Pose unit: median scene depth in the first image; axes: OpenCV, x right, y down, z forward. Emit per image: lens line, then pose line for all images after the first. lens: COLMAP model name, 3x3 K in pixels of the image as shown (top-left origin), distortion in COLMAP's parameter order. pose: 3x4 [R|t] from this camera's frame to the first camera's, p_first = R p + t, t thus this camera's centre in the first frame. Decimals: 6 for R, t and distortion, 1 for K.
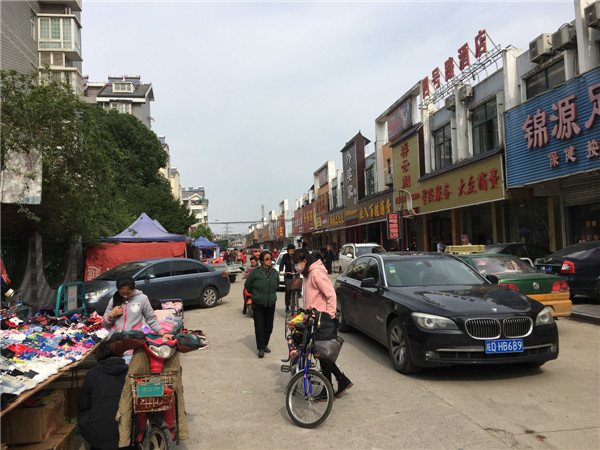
lens RADIAL K [[515.1, 0, 300.2], [0, 515.1, 228.4], [0, 0, 1]] dist [0.046983, -0.037250]
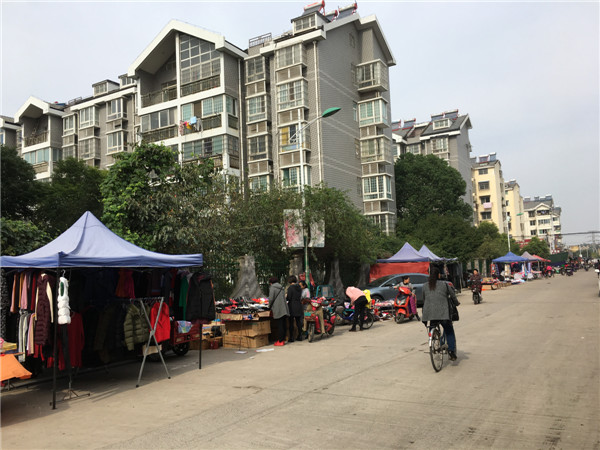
lens RADIAL K [[515.1, 0, 300.9], [0, 515.1, 224.9], [0, 0, 1]] dist [0.046983, -0.037250]
pose [[0.787630, -0.060534, -0.613168, 0.110567], [0.041528, 0.998115, -0.045193, -0.007707], [0.614748, 0.010132, 0.788659, -0.106621]]
